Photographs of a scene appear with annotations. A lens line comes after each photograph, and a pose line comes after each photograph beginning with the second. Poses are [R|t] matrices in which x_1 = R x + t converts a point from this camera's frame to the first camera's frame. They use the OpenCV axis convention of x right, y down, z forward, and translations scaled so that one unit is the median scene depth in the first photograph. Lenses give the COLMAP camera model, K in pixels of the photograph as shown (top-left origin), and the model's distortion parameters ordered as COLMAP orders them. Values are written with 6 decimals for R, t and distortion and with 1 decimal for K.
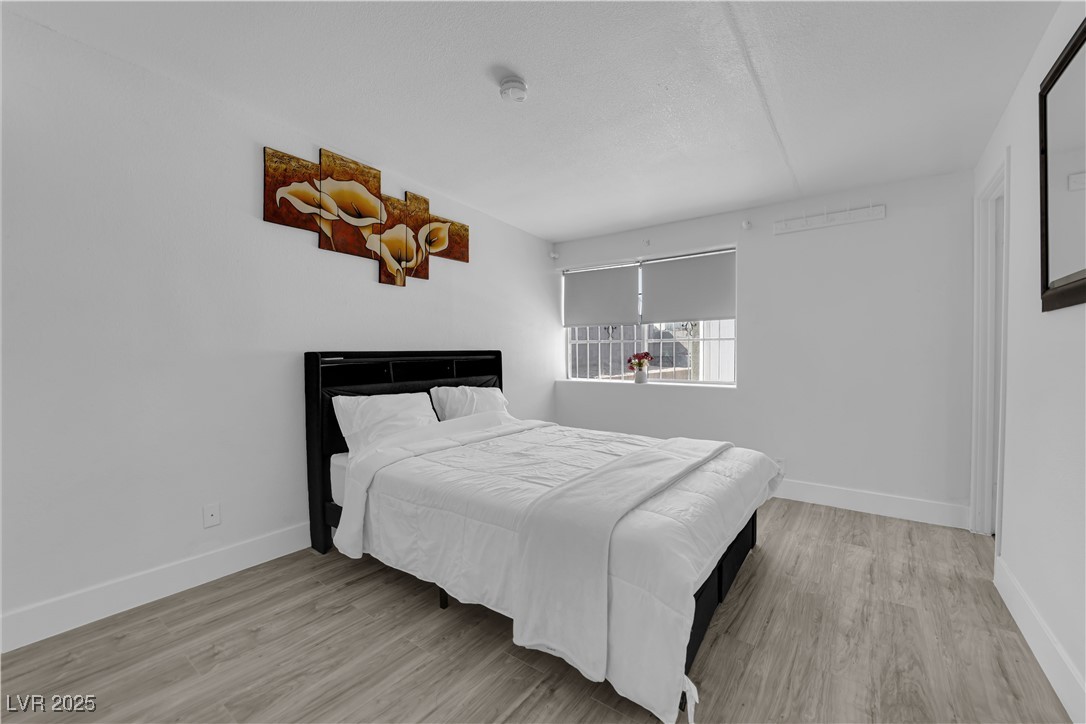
lens RADIAL K [[438.7, 0, 545.2], [0, 438.7, 362.0], [0, 0, 1]] dist [-0.011208, -0.002267]
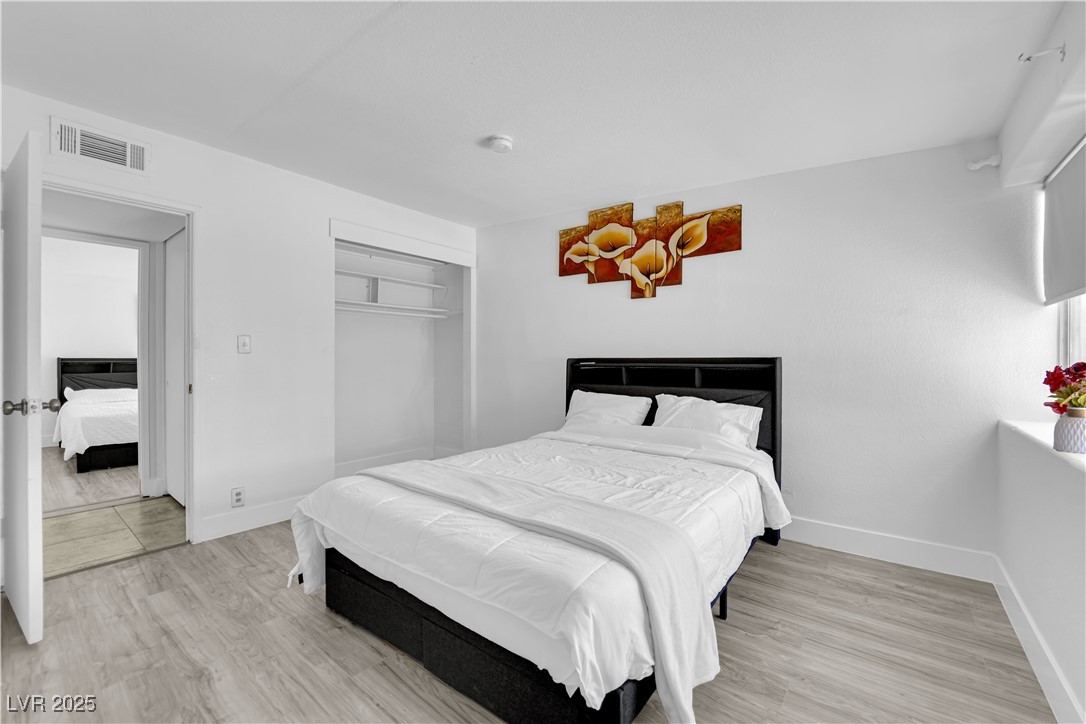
lens RADIAL K [[438.7, 0, 545.8], [0, 438.7, 359.9], [0, 0, 1]] dist [-0.011208, -0.002267]
pose [[-0.027509, 0.007874, -0.999591, 0.785850], [-0.023636, 0.999684, 0.008525, -0.023502], [0.999342, 0.023860, -0.027314, 0.802875]]
